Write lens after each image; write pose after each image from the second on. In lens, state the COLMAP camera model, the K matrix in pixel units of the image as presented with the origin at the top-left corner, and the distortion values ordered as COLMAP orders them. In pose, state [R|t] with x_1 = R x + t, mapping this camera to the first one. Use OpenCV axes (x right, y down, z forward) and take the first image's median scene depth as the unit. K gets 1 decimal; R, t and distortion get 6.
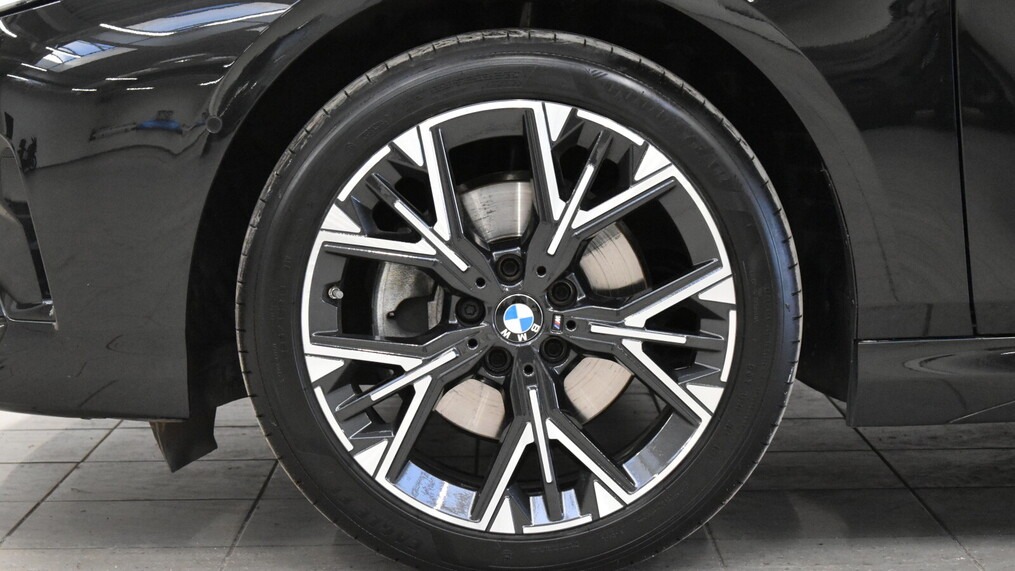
lens RADIAL K [[2404.4, 0, 506.8], [0, 2404.4, 284.9], [0, 0, 1]] dist [0.009666, 0.000000]
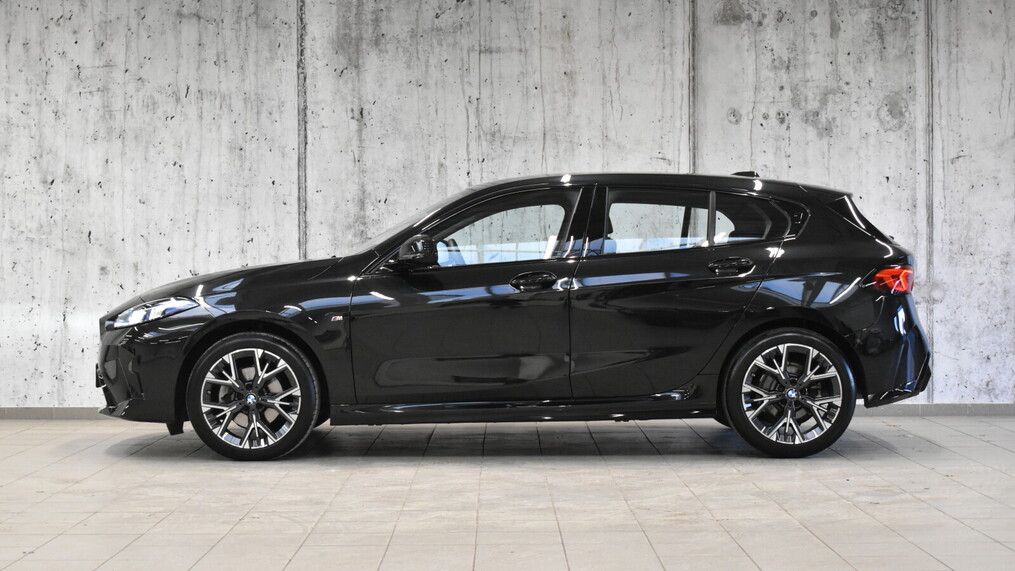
lens RADIAL K [[1875.2, 0, 507.9], [0, 1875.2, 285.8], [0, 0, 1]] dist [0.025181, 0.000000]
pose [[0.999915, 0.011795, -0.005612, 0.482895], [-0.012258, 0.995753, -0.091251, 0.114227], [0.004512, 0.091312, 0.995812, -2.374439]]
